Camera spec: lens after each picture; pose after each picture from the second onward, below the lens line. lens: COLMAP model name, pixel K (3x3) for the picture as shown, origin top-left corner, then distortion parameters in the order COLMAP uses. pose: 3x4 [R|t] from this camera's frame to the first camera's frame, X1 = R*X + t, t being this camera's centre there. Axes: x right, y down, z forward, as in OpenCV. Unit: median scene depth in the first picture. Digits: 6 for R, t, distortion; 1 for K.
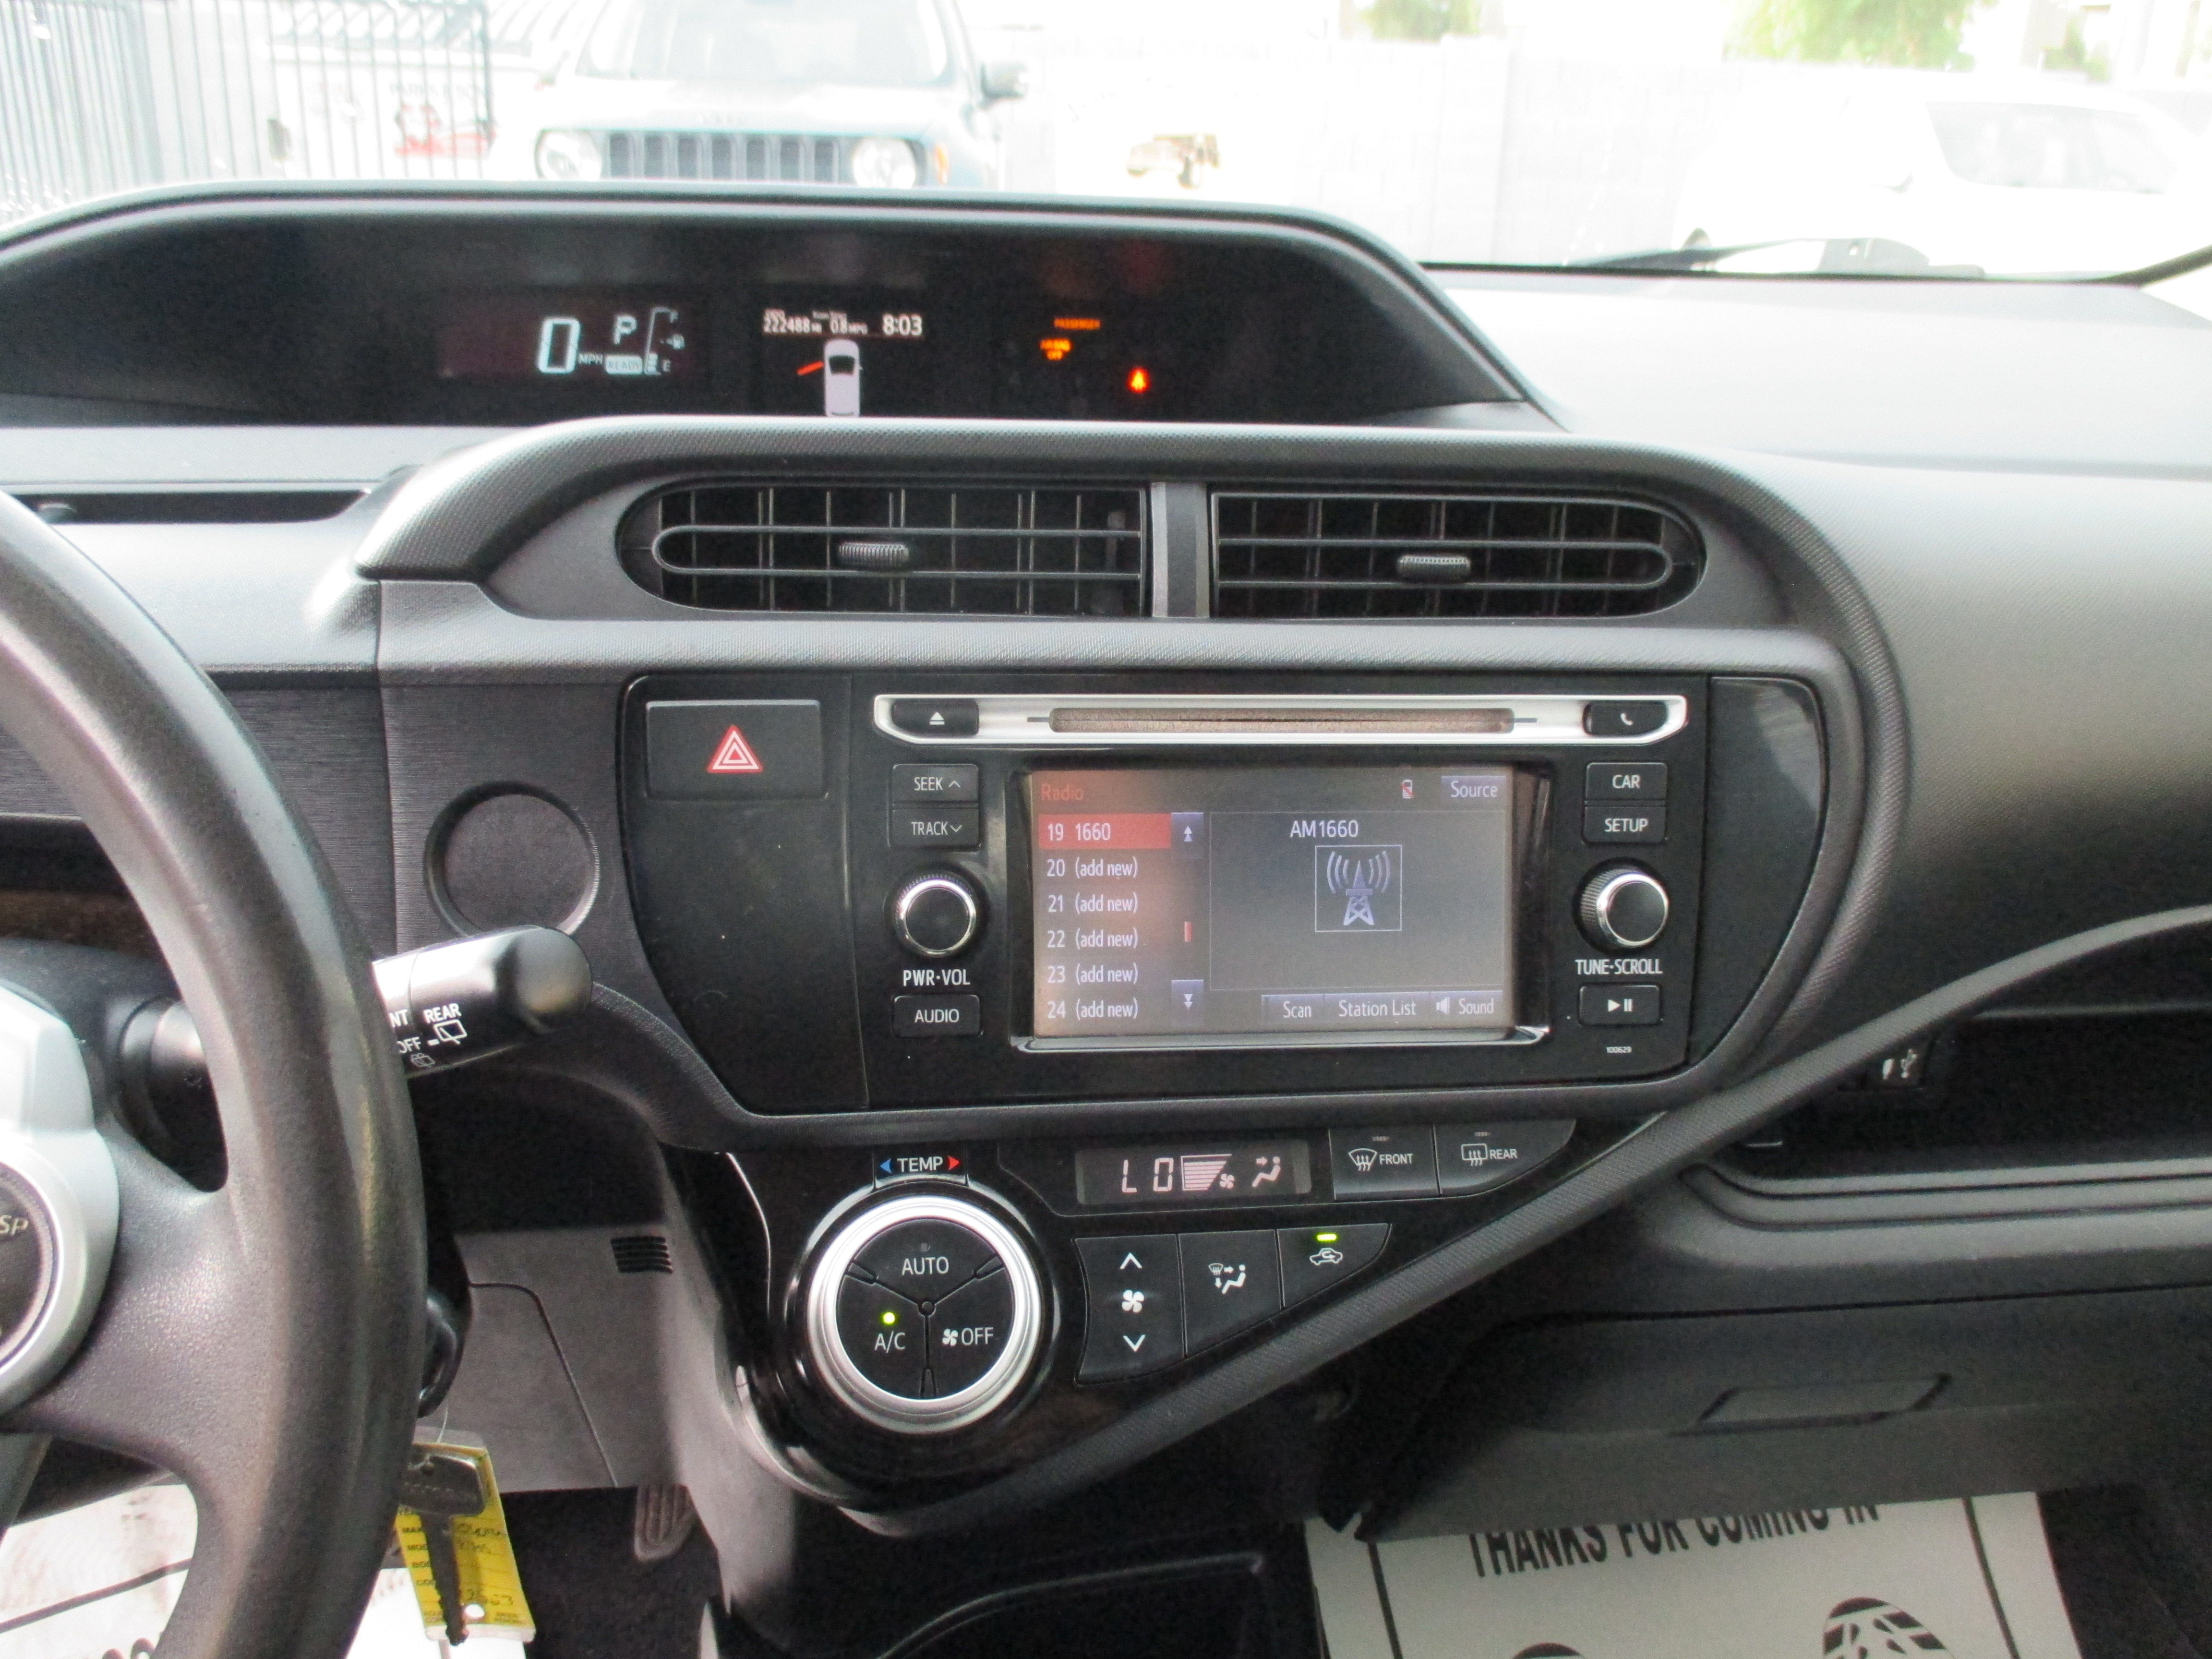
lens RADIAL K [[1815.6, 0, 1106.0], [0, 1815.6, 829.5], [0, 0, 1]] dist [-0.030755, -0.009844]
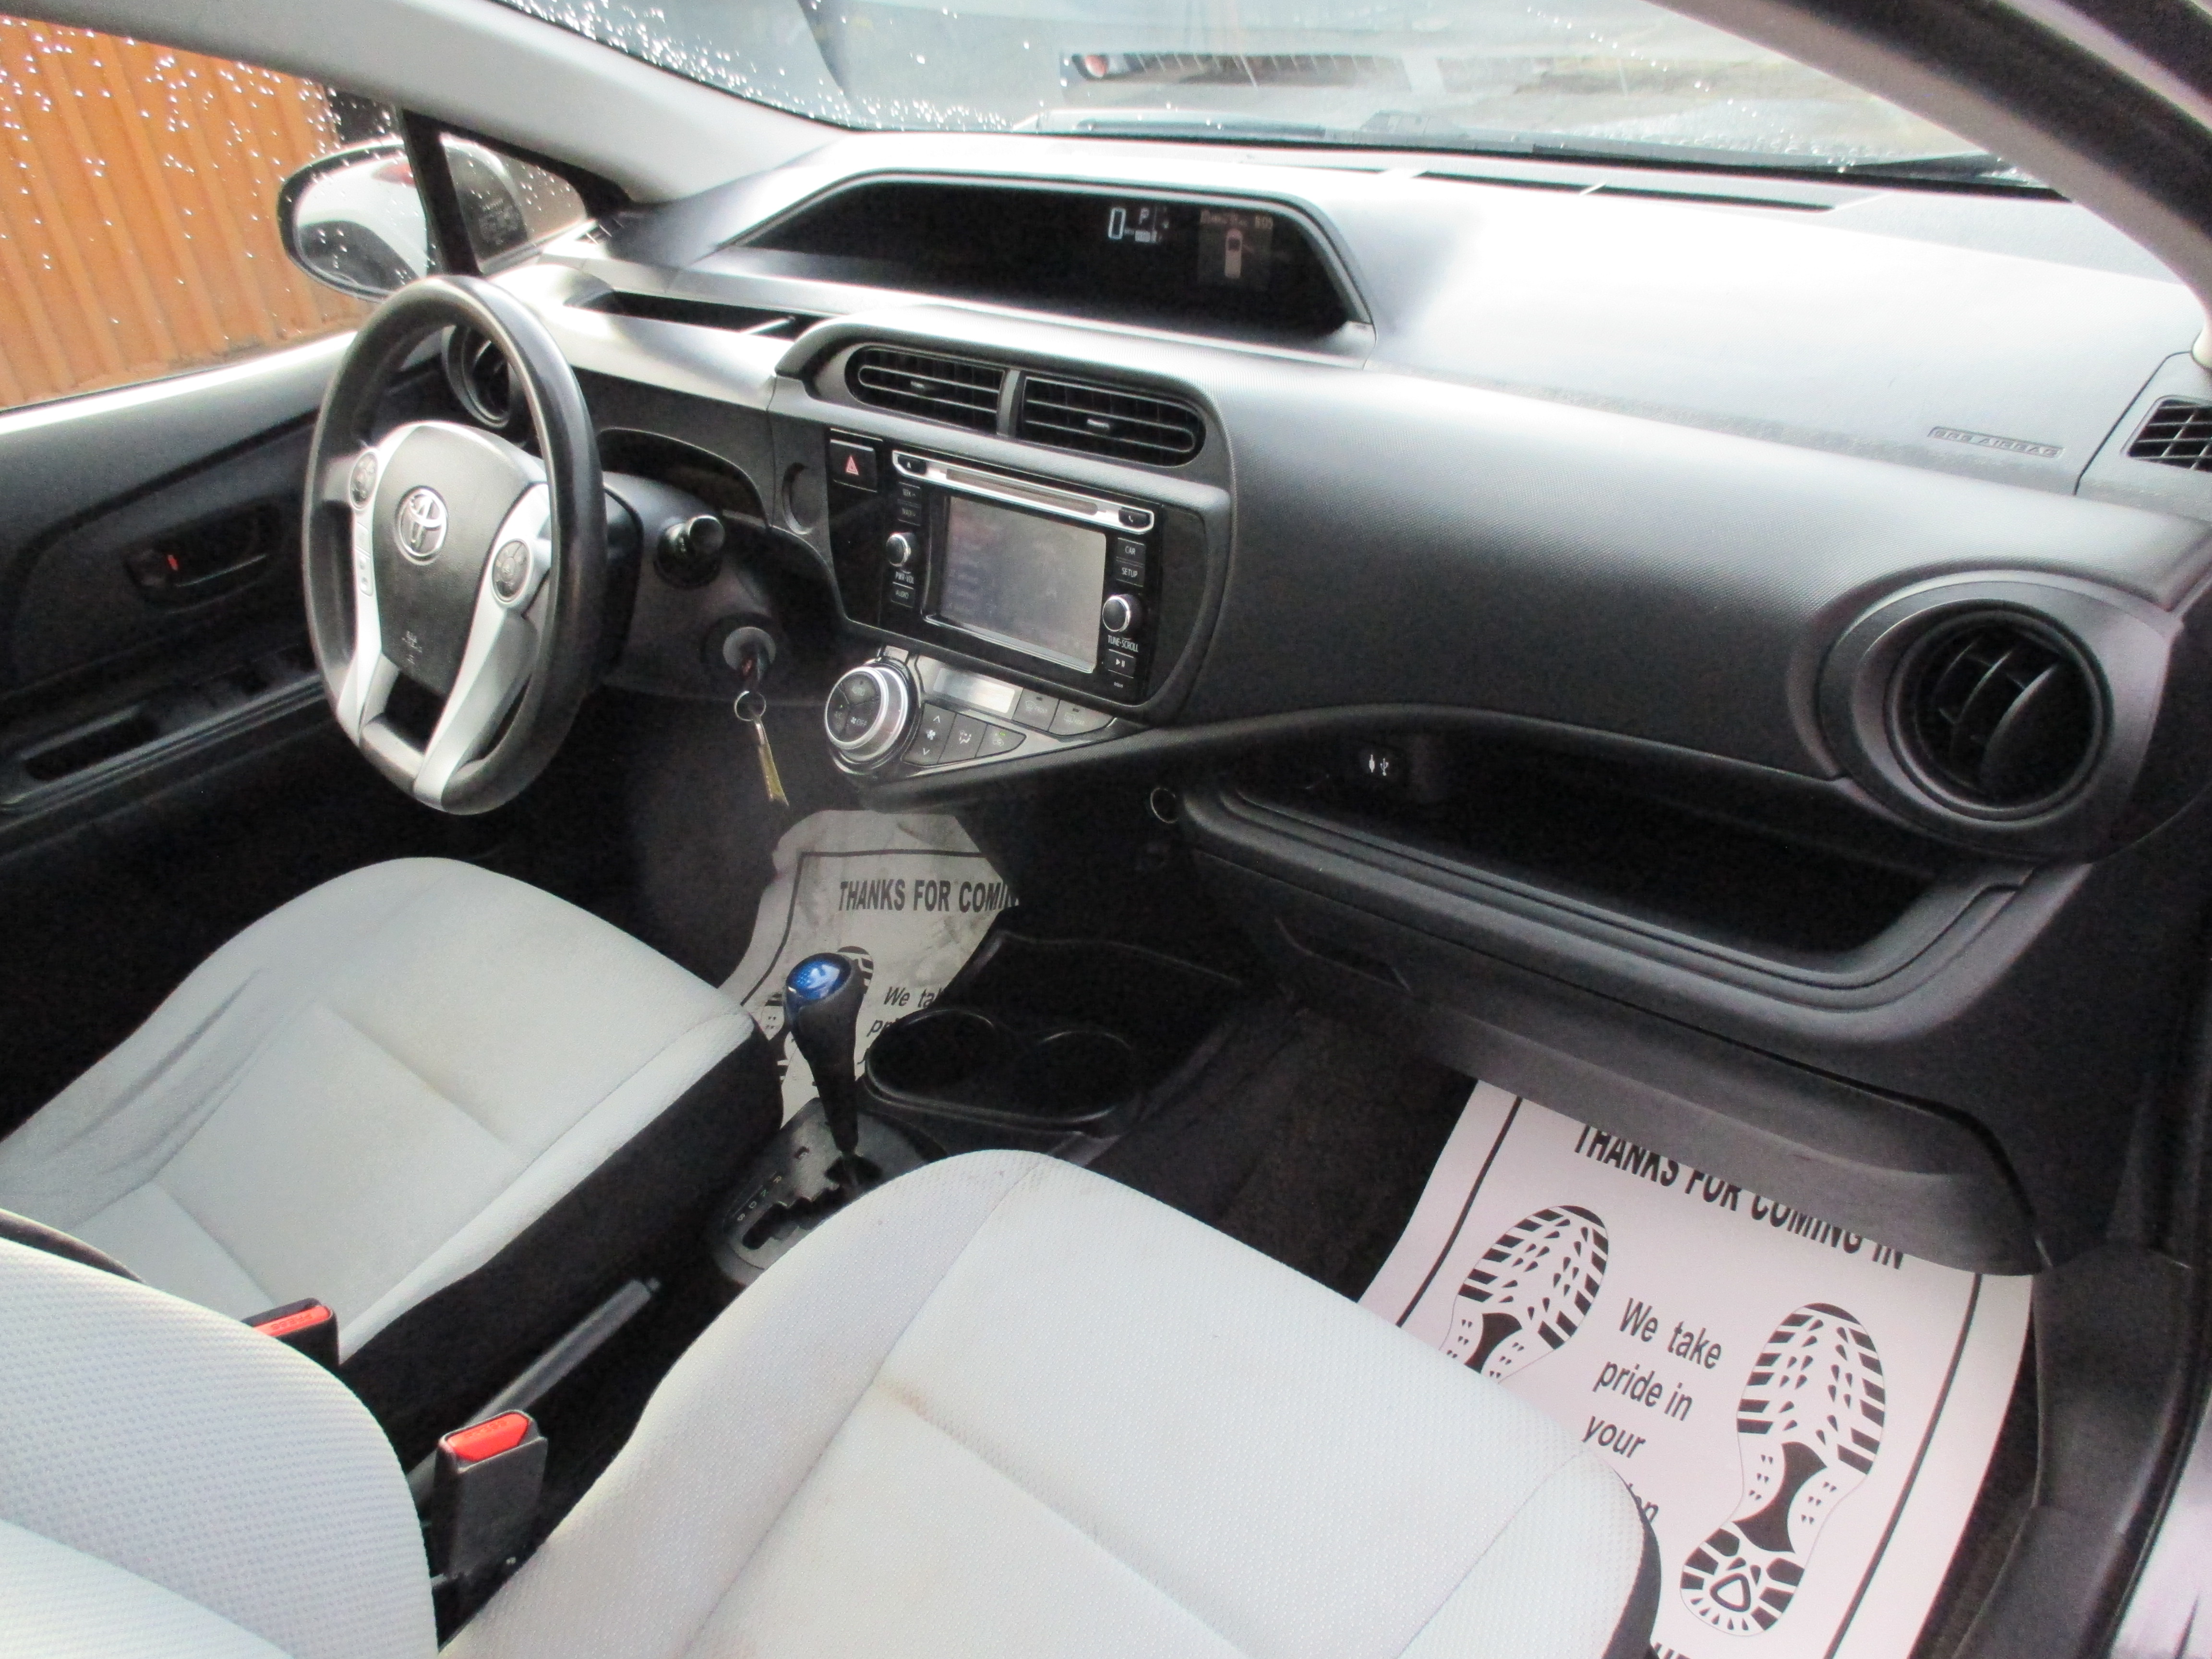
lens RADIAL K [[1815.6, 0, 1106.0], [0, 1815.6, 829.5], [0, 0, 1]] dist [-0.030755, -0.009844]
pose [[0.637043, 0.297409, -0.711143, 1.141124], [-0.156336, 0.953246, 0.258613, -0.157576], [0.754808, -0.053570, 0.653755, -0.210943]]
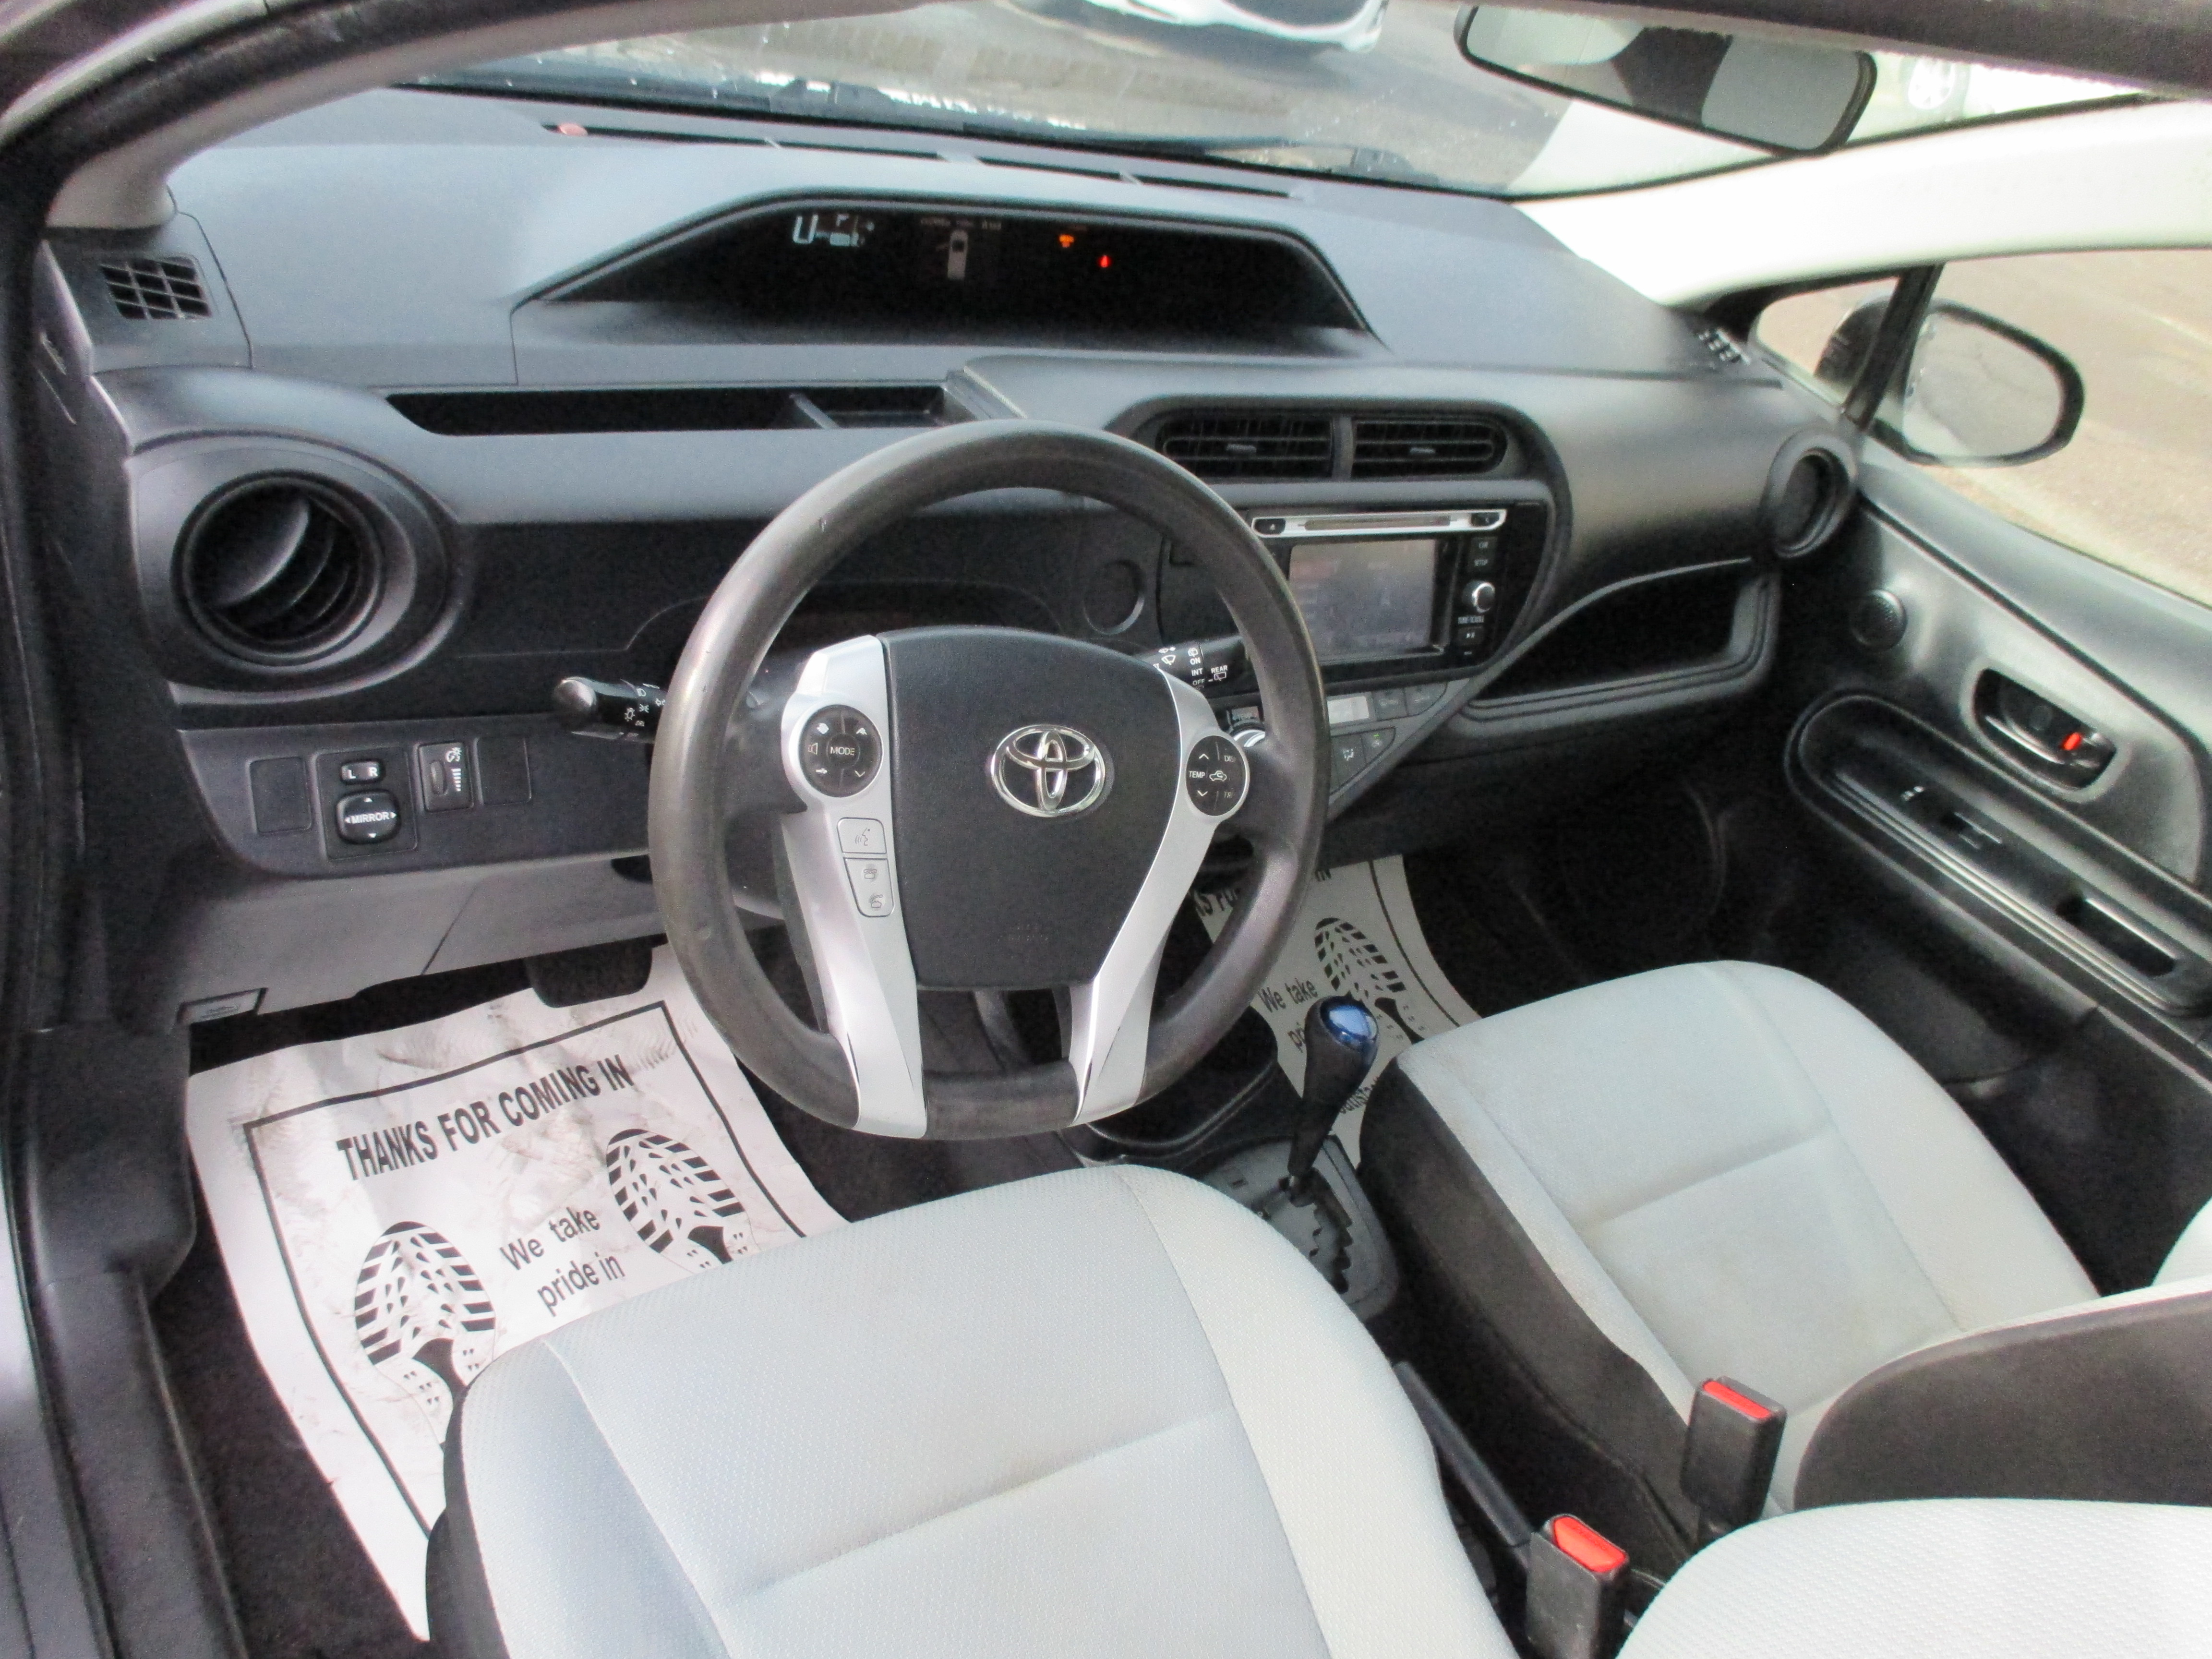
lens RADIAL K [[1828.3, 0, 1106.0], [0, 1828.3, 829.5], [0, 0, 1]] dist [-0.076556, 0.060416]
pose [[0.863026, -0.095012, 0.496144, -0.910594], [-0.036170, 0.968010, 0.248291, -0.159653], [-0.503863, -0.232227, 0.831982, -0.569047]]
